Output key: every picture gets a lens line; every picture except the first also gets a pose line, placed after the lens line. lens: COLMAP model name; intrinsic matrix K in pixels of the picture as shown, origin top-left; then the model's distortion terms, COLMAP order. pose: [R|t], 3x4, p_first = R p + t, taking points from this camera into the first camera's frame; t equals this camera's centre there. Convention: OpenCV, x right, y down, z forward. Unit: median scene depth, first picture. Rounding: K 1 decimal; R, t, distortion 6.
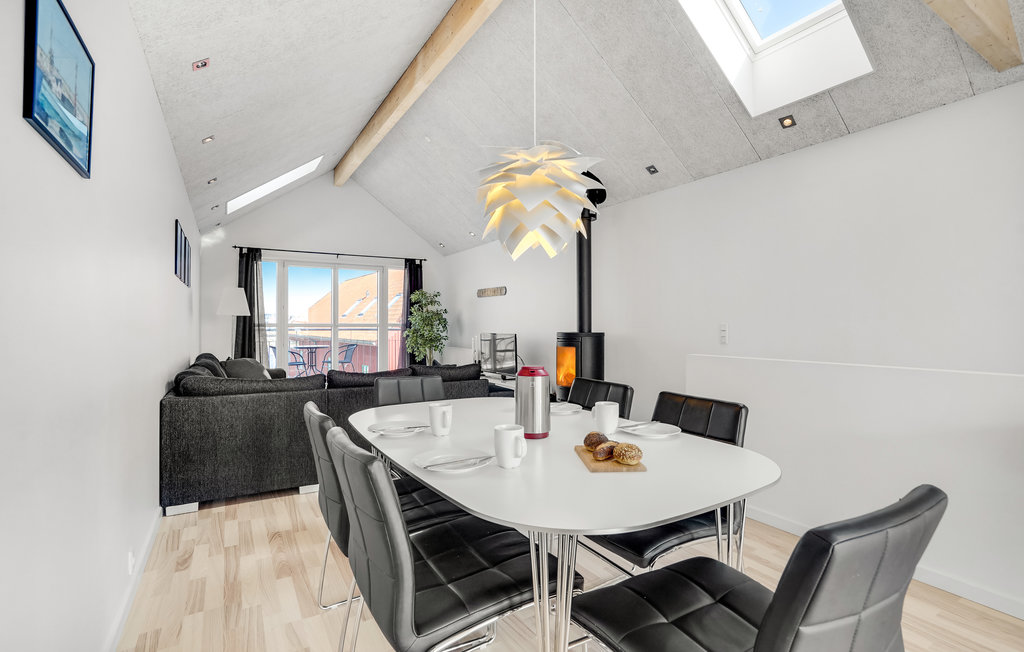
lens RADIAL K [[482.8, 0, 512.0], [0, 482.8, 326.0], [0, 0, 1]] dist [-0.002031, 0.000570]
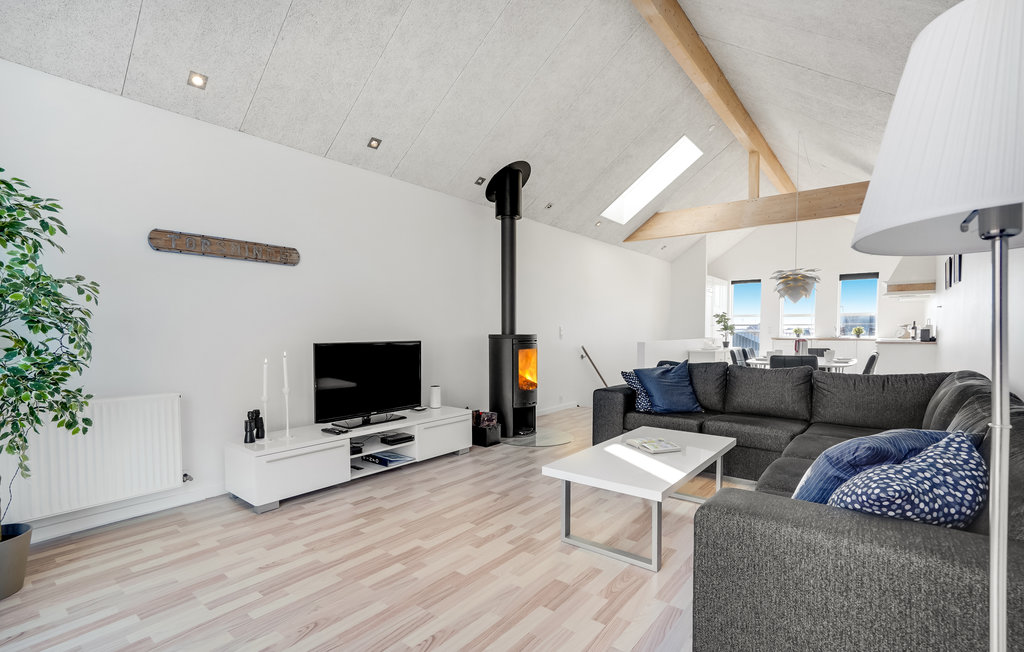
lens RADIAL K [[474.0, 0, 511.5], [0, 474.0, 350.3], [0, 0, 1]] dist [-0.016831, 0.000329]
pose [[-0.347450, -0.041015, 0.936801, -0.507802], [0.005563, 0.998935, 0.045798, 0.001225], [-0.937682, 0.021124, -0.346852, 0.896921]]
